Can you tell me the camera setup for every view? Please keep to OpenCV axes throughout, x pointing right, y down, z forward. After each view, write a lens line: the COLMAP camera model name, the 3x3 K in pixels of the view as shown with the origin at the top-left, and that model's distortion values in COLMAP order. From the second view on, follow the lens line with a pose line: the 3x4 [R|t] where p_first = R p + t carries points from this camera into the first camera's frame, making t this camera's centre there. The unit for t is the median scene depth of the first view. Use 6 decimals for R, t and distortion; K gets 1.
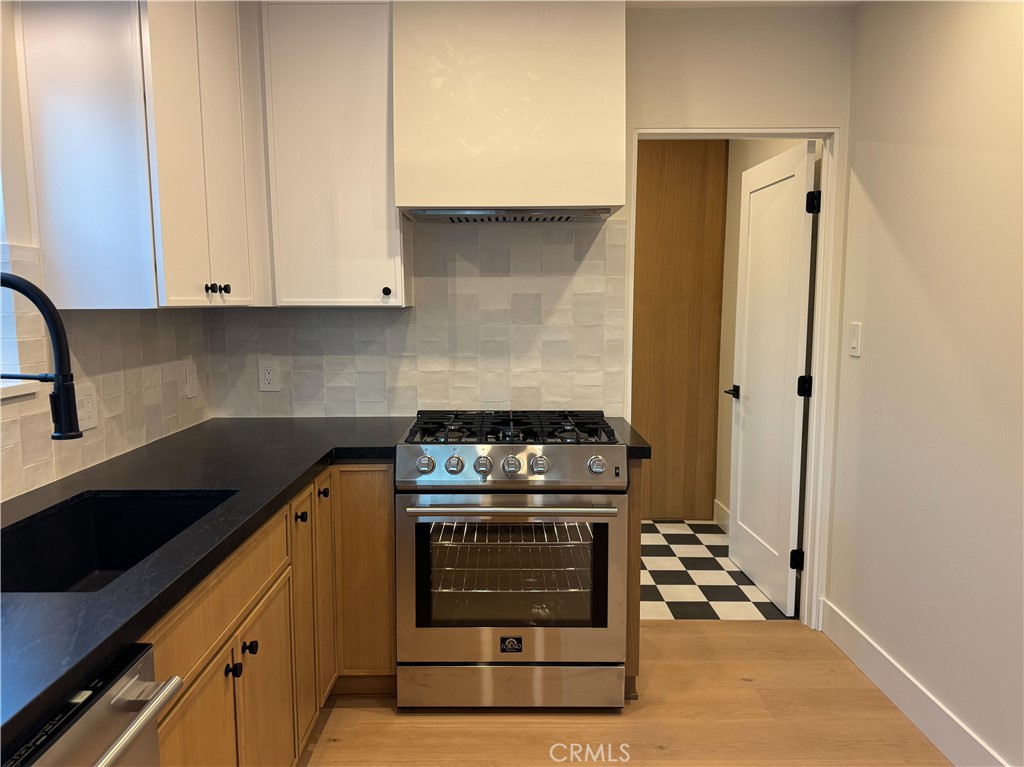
lens RADIAL K [[735.3, 0, 508.9], [0, 735.3, 393.6], [0, 0, 1]] dist [0.122321, -0.175054]
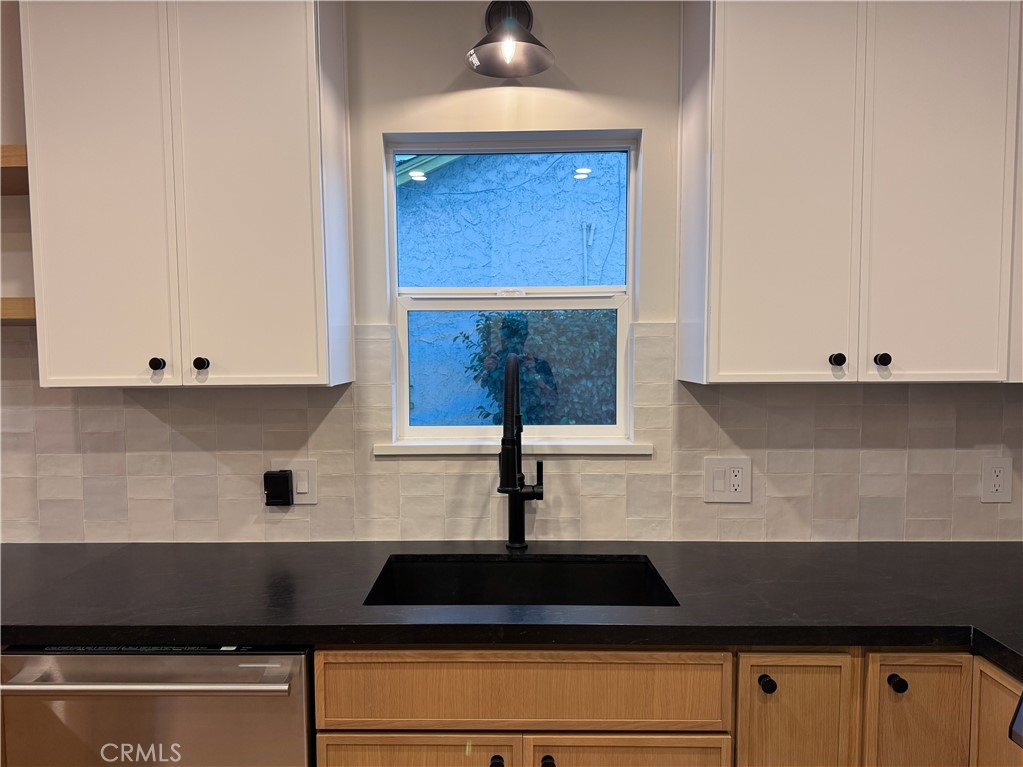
lens RADIAL K [[747.3, 0, 492.2], [0, 747.3, 396.5], [0, 0, 1]] dist [0.118743, -0.183238]
pose [[-0.024184, 0.070643, -0.997208, 0.297614], [-0.116474, 0.990508, 0.072993, -0.088589], [0.992899, 0.117914, -0.015727, 0.492225]]
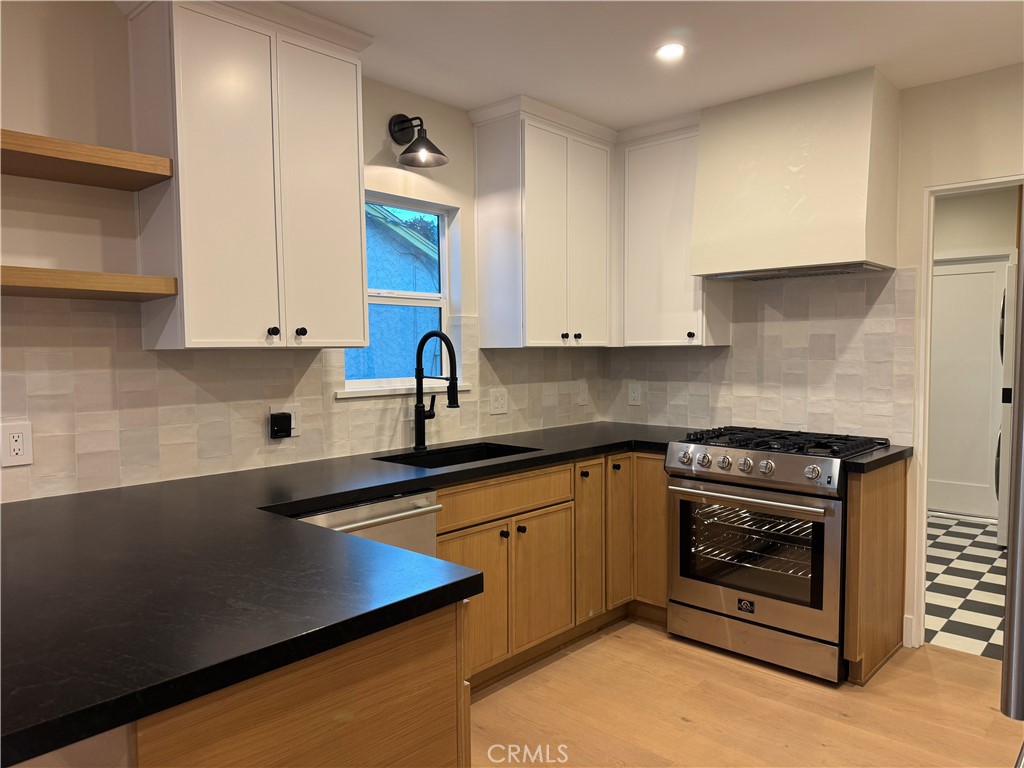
lens RADIAL K [[724.1, 0, 512.0], [0, 724.1, 384.0], [0, 0, 1]] dist [0.118502, -0.157577]
pose [[0.735646, 0.031693, -0.676624, 0.462263], [-0.079274, 0.996069, -0.039533, 0.030647], [0.672711, 0.082721, 0.735267, -0.201554]]
